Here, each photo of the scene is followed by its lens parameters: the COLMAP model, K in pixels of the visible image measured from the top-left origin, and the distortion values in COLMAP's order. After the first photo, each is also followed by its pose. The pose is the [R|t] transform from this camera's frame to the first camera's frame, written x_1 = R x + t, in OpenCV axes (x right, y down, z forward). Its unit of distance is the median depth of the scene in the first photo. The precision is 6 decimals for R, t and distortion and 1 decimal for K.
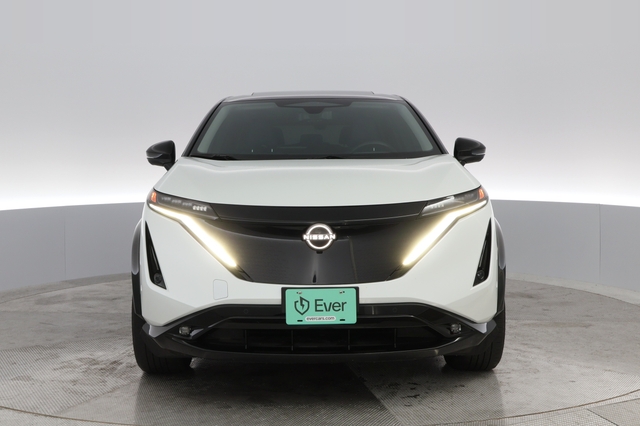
lens RADIAL K [[567.3, 0, 319.8], [0, 567.3, 212.7], [0, 0, 1]] dist [0.012318, 0.001646]
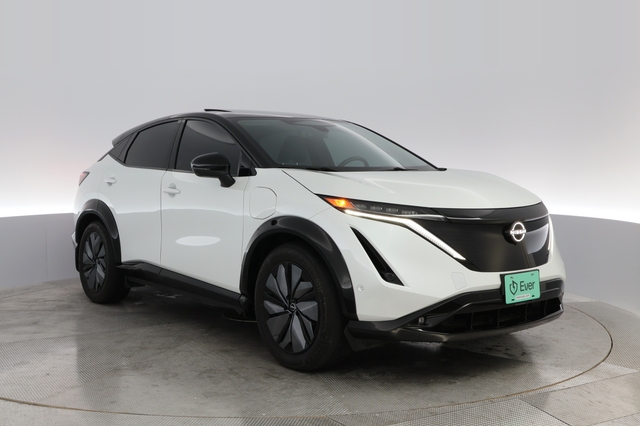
lens RADIAL K [[534.6, 0, 318.0], [0, 534.6, 213.0], [0, 0, 1]] dist [-0.012019, -0.006641]
pose [[0.819985, -0.002336, 0.572380, -1.045526], [0.016552, 0.999670, -0.019633, 0.016301], [-0.572145, 0.025573, 0.819753, 0.281015]]
